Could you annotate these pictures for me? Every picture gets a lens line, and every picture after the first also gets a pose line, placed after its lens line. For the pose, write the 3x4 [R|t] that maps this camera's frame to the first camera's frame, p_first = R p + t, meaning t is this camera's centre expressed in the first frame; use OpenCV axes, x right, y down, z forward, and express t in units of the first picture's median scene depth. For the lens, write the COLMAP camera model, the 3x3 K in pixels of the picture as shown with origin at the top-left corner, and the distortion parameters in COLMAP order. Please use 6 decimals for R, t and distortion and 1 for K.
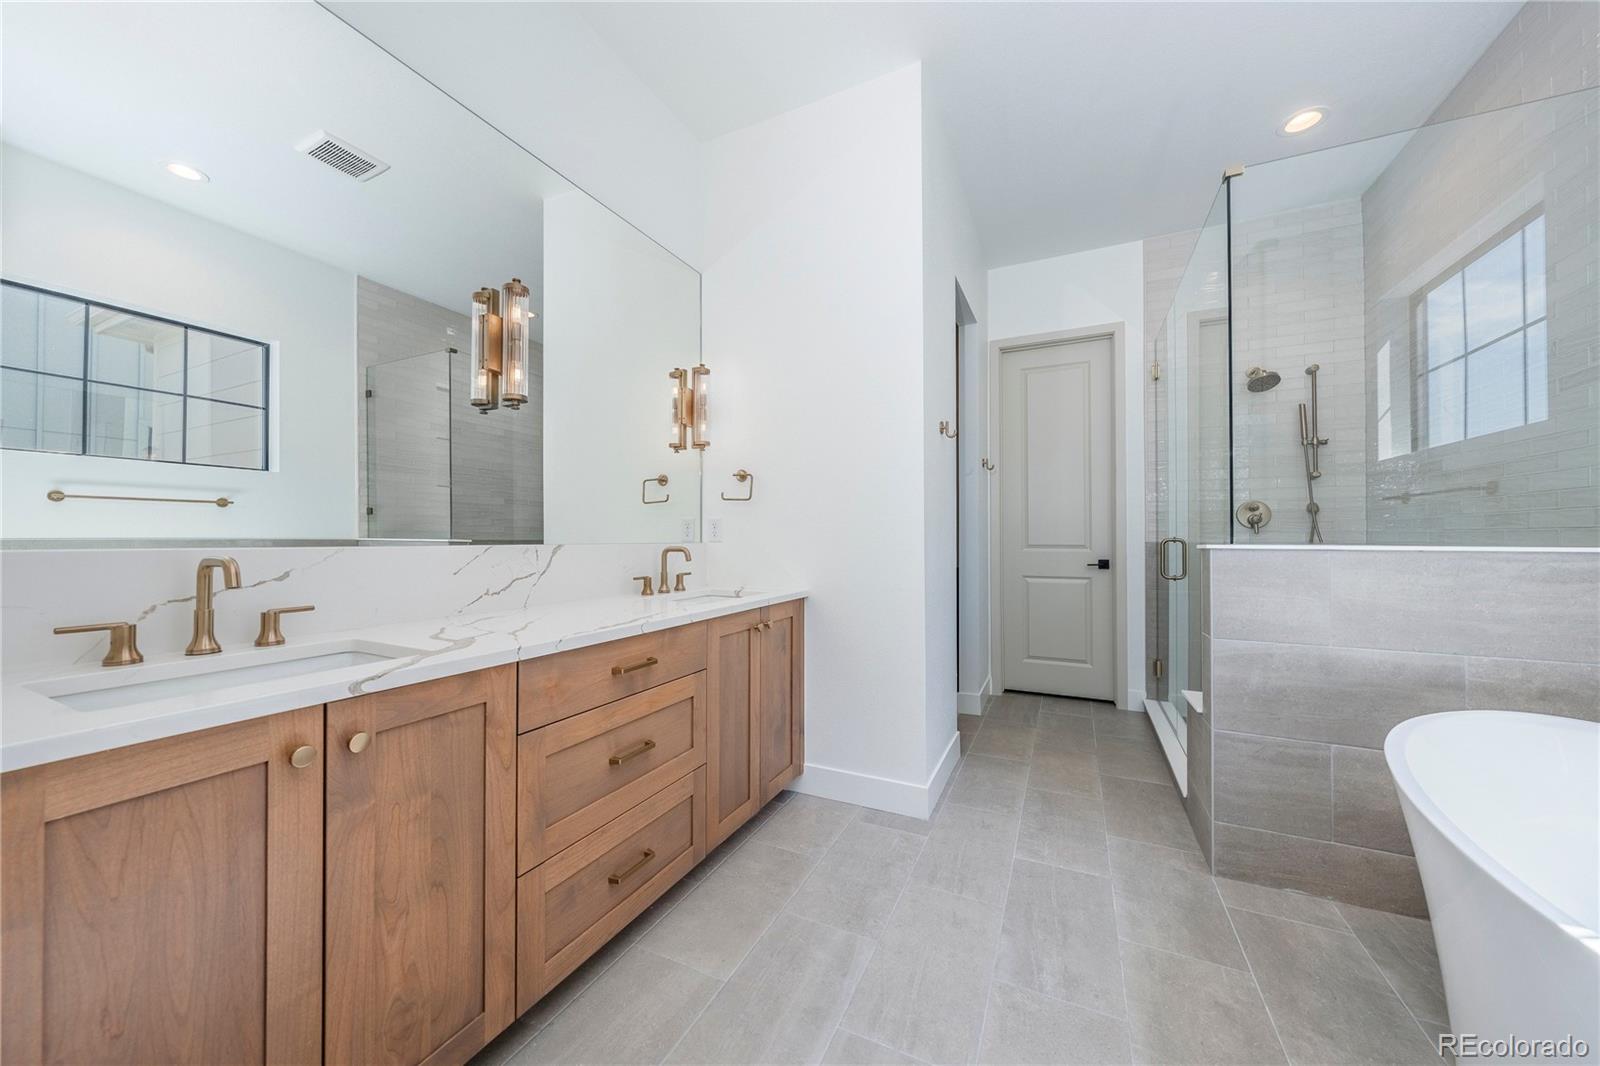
lens RADIAL K [[562.5, 0, 802.5], [0, 562.5, 530.7], [0, 0, 1]] dist [-0.005057, 0.000154]
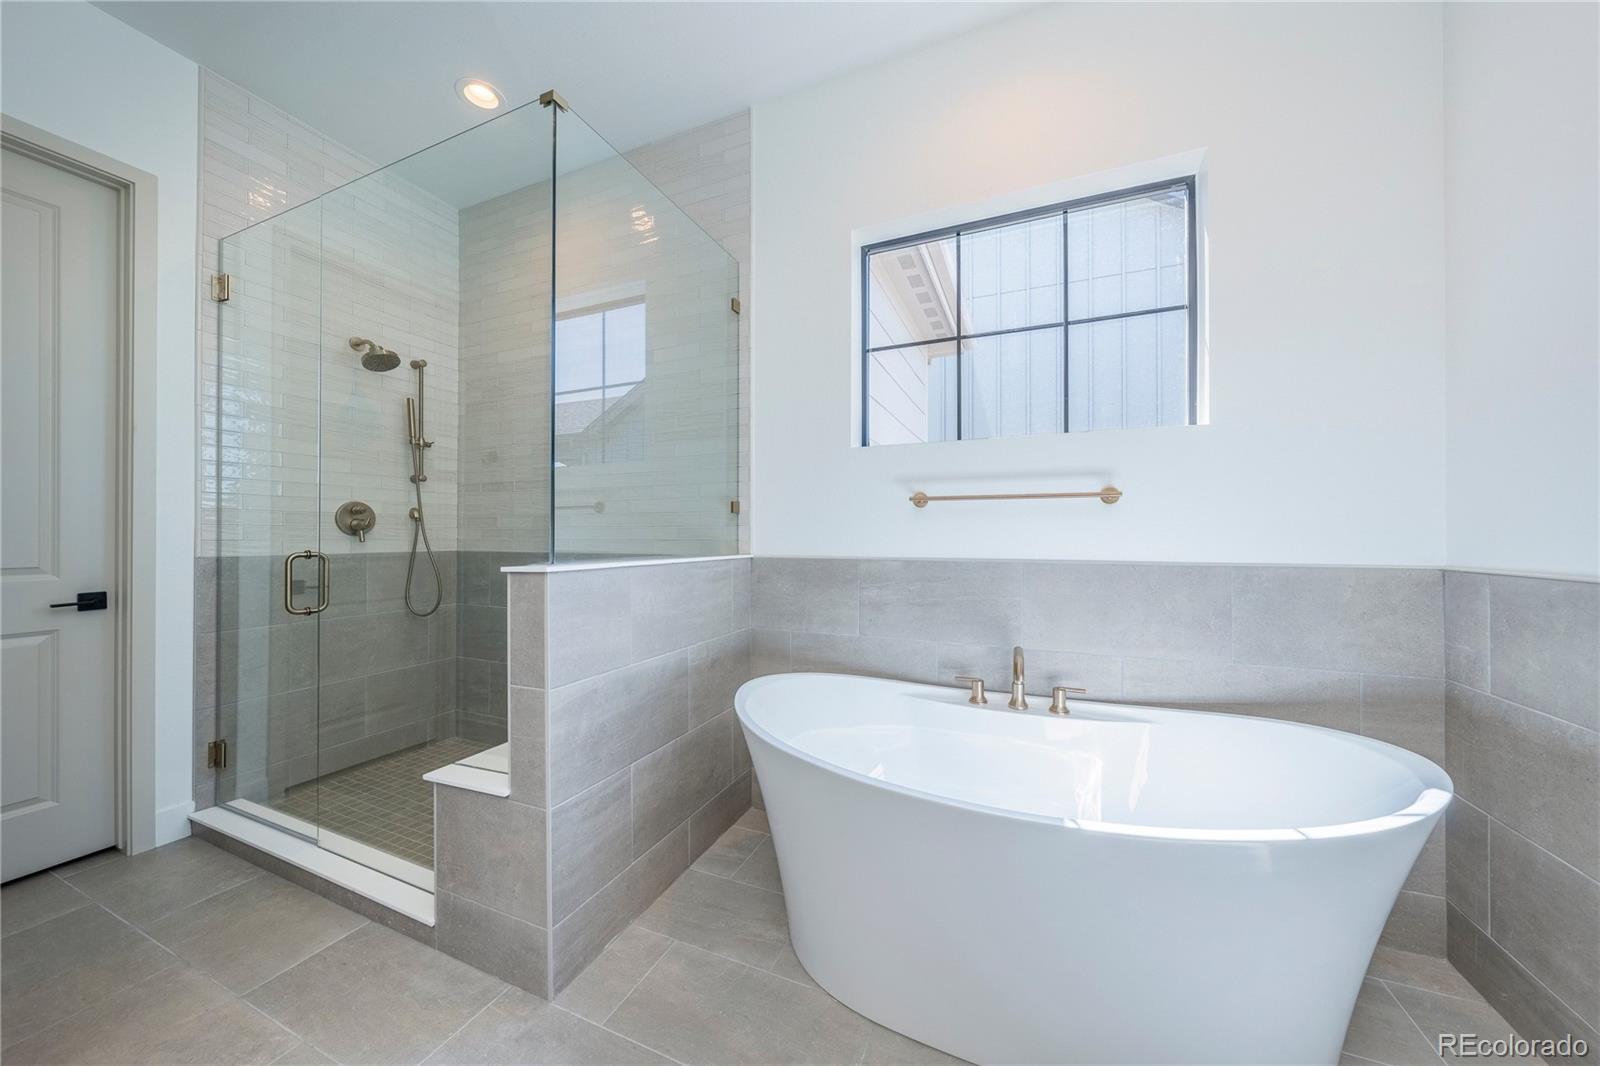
lens RADIAL K [[545.3, 0, 805.0], [0, 545.3, 532.5], [0, 0, 1]] dist [-0.002195, -0.000008]
pose [[-0.041615, 0.003152, 0.999129, -0.013230], [-0.010567, 0.999938, -0.003595, -0.013435], [-0.999078, -0.010707, -0.041579, 0.403991]]
